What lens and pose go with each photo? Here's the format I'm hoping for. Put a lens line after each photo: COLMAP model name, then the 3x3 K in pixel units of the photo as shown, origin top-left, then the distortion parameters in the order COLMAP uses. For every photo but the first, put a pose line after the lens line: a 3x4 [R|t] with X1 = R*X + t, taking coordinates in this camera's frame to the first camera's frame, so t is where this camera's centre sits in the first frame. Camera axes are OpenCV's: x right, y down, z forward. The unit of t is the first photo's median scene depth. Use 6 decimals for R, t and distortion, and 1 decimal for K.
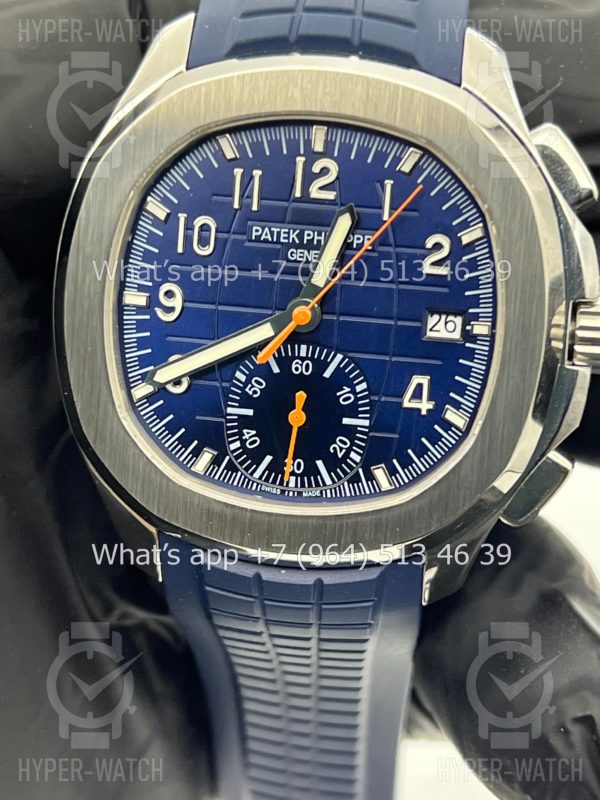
lens RADIAL K [[1846.2, 0, 301.4], [0, 1846.2, 415.5], [0, 0, 1]] dist [0.194587, 0.000000]
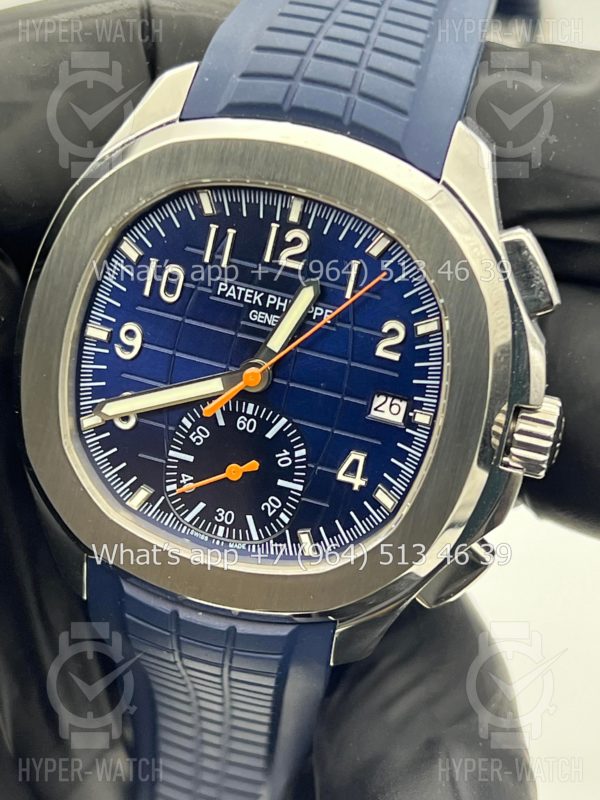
lens RADIAL K [[1846.2, 0, 303.3], [0, 1846.2, 394.2], [0, 0, 1]] dist [0.194587, 0.000000]
pose [[0.987001, 0.158158, -0.028557, 0.058192], [-0.156206, 0.985838, 0.061020, -0.110415], [0.037804, -0.055766, 0.997728, -0.021821]]
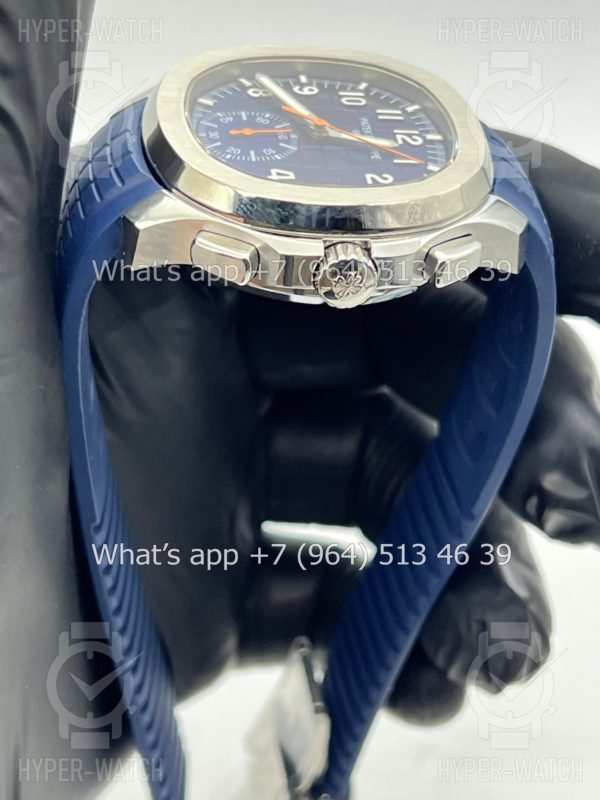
lens RADIAL K [[1846.2, 0, 301.2], [0, 1846.2, 399.8], [0, 0, 1]] dist [0.194587, 0.000000]
pose [[0.198695, 0.683816, -0.702080, 1.168122], [-0.955882, -0.022930, -0.292856, 0.381579], [-0.216358, 0.729294, 0.649091, 0.203985]]
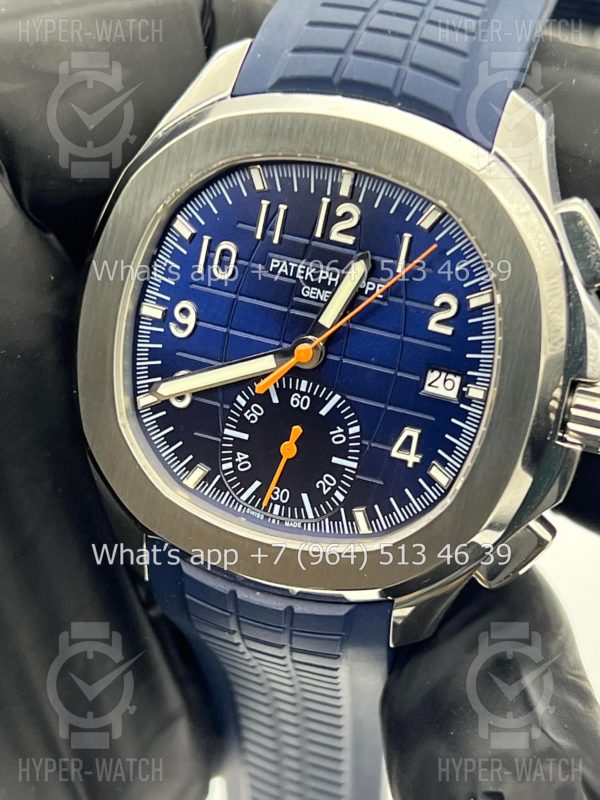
lens RADIAL K [[1846.2, 0, 303.5], [0, 1846.2, 403.0], [0, 0, 1]] dist [0.194587, 0.000000]
pose [[0.981107, 0.151147, -0.120766, 0.125471], [-0.144641, 0.987603, 0.060982, -0.087913], [0.128486, -0.042362, 0.990806, -0.009923]]
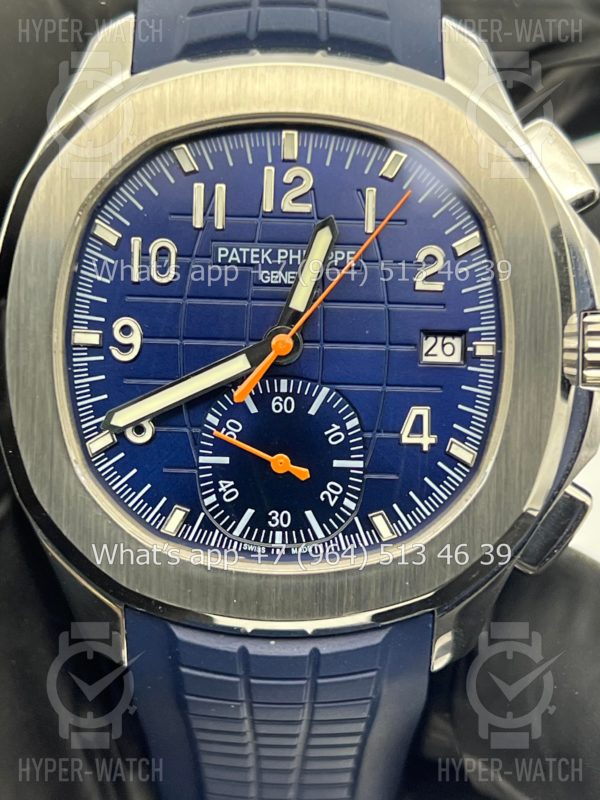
lens RADIAL K [[1846.2, 0, 301.3], [0, 1846.2, 399.7], [0, 0, 1]] dist [0.194587, 0.000000]
pose [[0.992530, -0.054694, 0.109056, -0.086476], [0.062190, 0.995842, -0.066559, 0.030131], [-0.104963, 0.072844, 0.991805, 0.132700]]
